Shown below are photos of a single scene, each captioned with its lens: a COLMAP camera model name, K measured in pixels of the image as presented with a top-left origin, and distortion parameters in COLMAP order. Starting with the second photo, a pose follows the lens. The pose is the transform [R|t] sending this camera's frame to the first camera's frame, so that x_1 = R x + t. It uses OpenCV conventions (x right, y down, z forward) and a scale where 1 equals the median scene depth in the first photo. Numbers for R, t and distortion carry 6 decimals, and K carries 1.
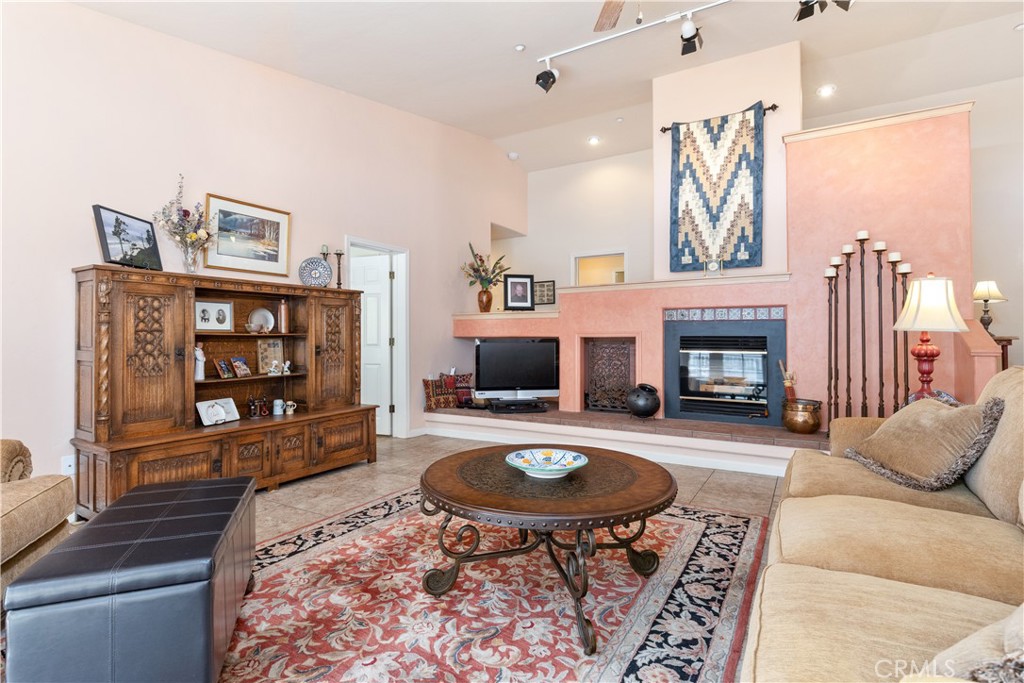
lens RADIAL K [[505.7, 0, 507.3], [0, 505.7, 334.3], [0, 0, 1]] dist [0.000184, -0.000089]
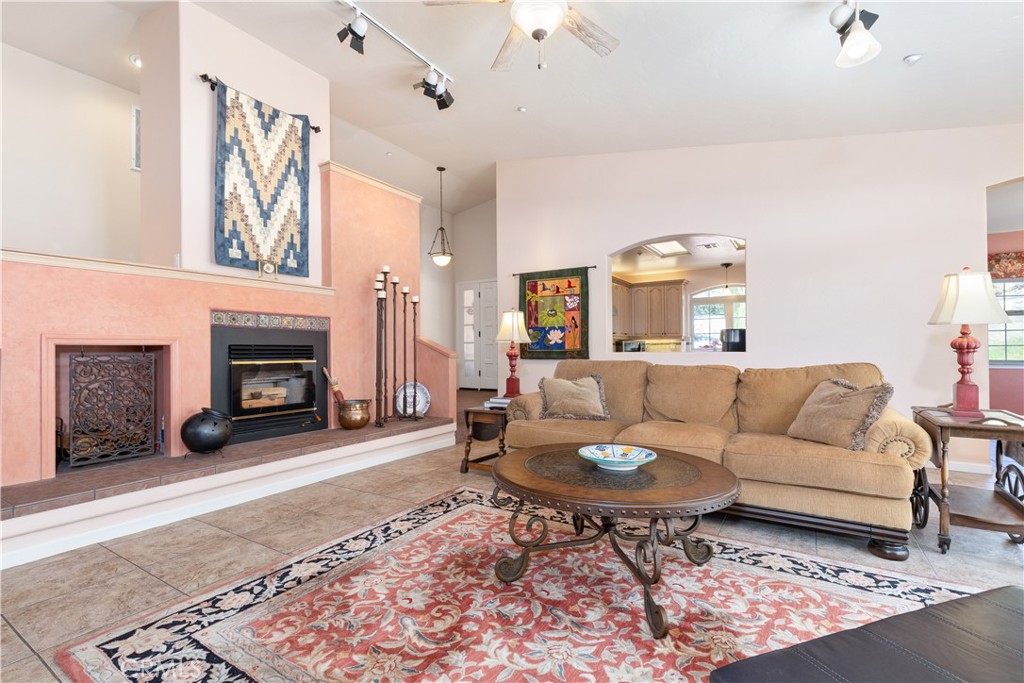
lens RADIAL K [[462.7, 0, 507.4], [0, 462.7, 352.4], [0, 0, 1]] dist [-0.000972, -0.000716]
pose [[0.021256, -0.004604, 0.999763, -0.424241], [-0.001241, 0.999989, 0.004631, 0.013013], [-0.999773, -0.001339, 0.021250, 0.564989]]
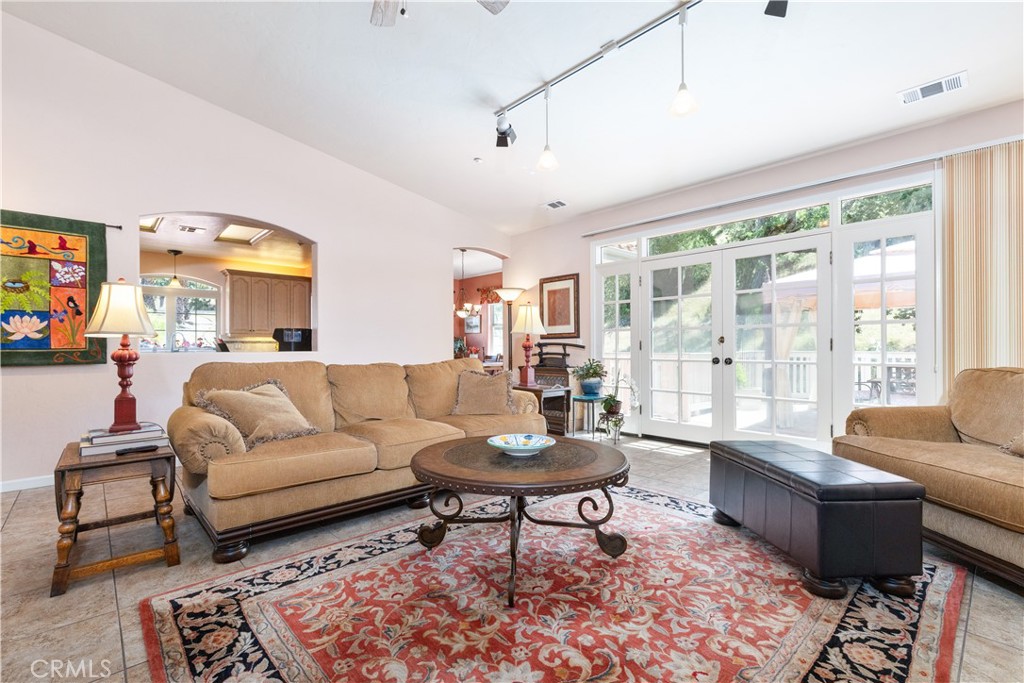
lens RADIAL K [[462.7, 0, 508.8], [0, 462.7, 343.8], [0, 0, 1]] dist [-0.000972, -0.000716]
pose [[-0.960539, 0.008438, 0.278016, -0.093586], [0.005335, 0.999915, -0.011919, 0.014673], [-0.278093, -0.009965, -0.960502, 0.961621]]
